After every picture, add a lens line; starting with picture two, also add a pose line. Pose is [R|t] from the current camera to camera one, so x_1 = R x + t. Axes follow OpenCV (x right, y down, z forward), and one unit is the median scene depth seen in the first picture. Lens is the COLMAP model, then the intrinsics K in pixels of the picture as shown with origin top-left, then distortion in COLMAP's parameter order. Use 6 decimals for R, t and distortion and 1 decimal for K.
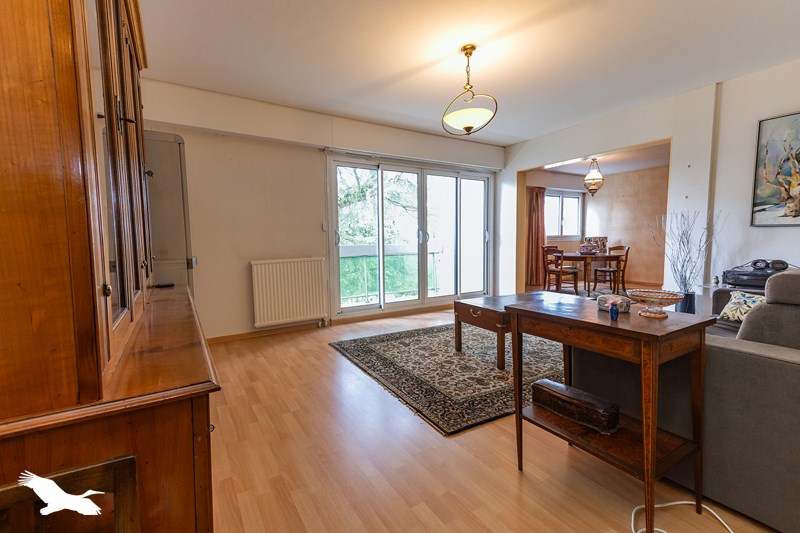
lens RADIAL K [[347.7, 0, 397.1], [0, 347.7, 266.2], [0, 0, 1]] dist [0.015869, -0.000640]
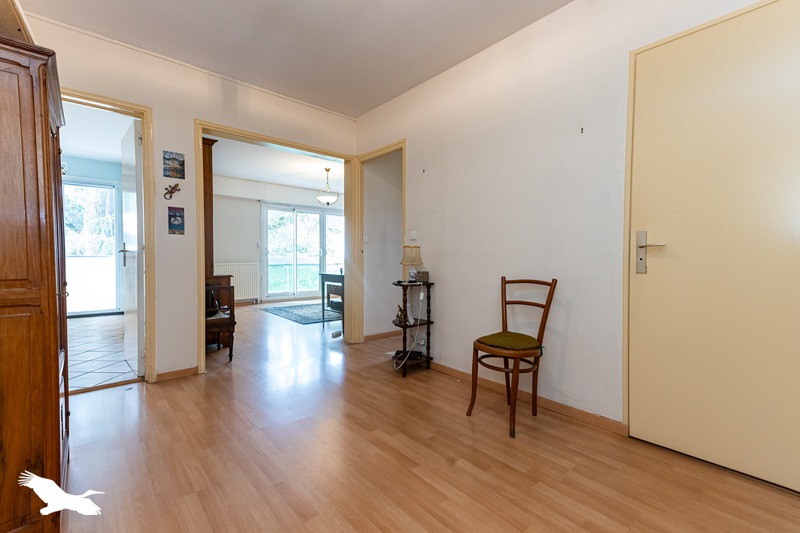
lens RADIAL K [[347.7, 0, 396.8], [0, 347.7, 263.5], [0, 0, 1]] dist [0.015869, -0.000640]
pose [[0.982780, 0.009955, 0.184509, 0.192471], [0.002759, 0.997646, -0.068525, 0.131326], [-0.184757, 0.067854, 0.980439, -1.079818]]
